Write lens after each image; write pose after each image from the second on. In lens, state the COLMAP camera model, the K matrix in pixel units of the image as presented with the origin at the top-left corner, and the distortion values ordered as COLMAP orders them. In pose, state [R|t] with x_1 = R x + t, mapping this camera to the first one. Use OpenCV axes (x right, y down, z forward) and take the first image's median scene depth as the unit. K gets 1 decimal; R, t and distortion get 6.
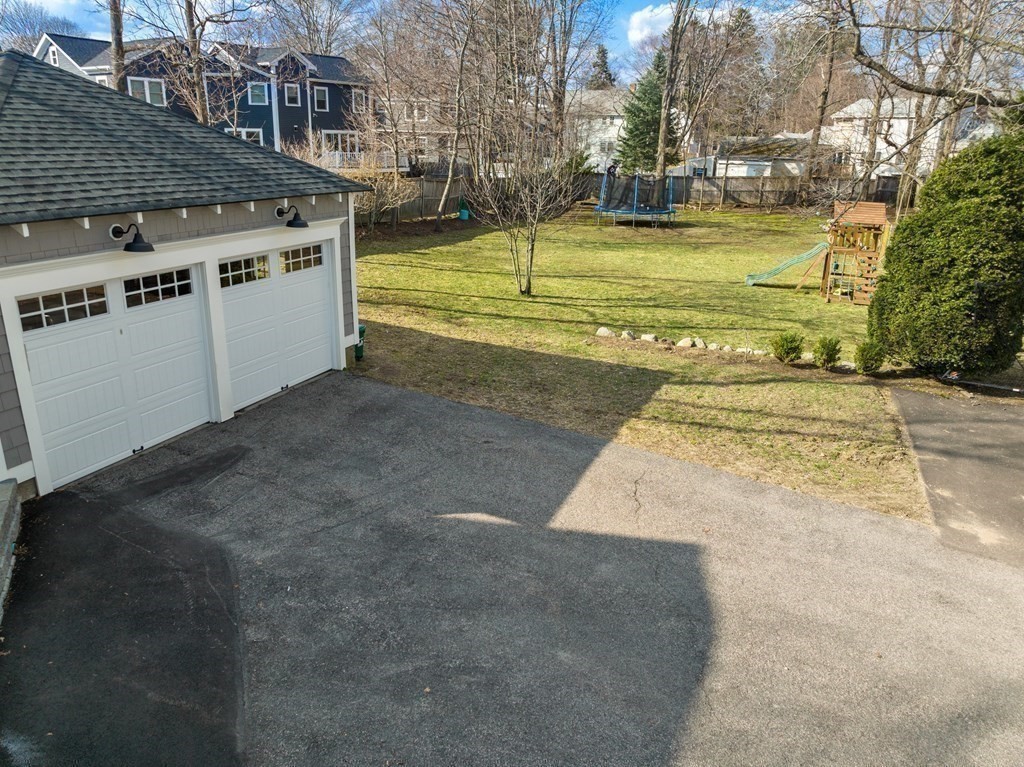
lens RADIAL K [[738.3, 0, 507.6], [0, 738.3, 387.7], [0, 0, 1]] dist [-0.035085, 0.002461]
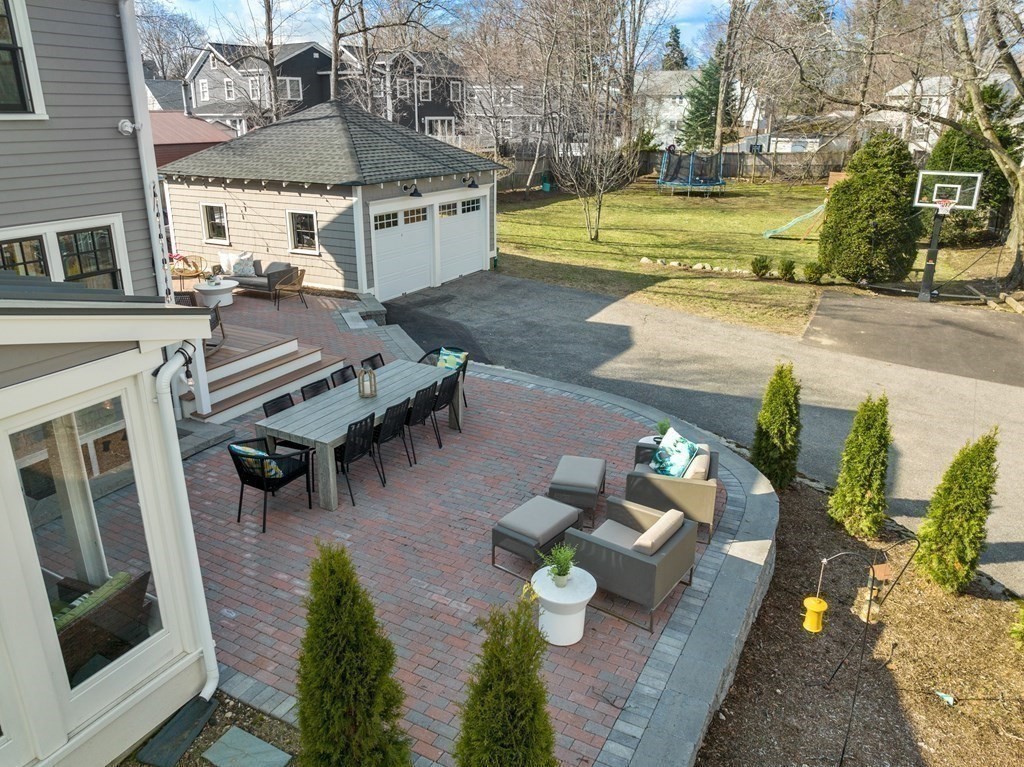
lens RADIAL K [[738.3, 0, 510.7], [0, 738.3, 378.2], [0, 0, 1]] dist [-0.035085, 0.002461]
pose [[0.995653, 0.015116, -0.091910, -0.001679], [-0.013426, 0.999730, 0.018984, 0.112573], [0.092172, -0.017668, 0.995586, -0.428401]]
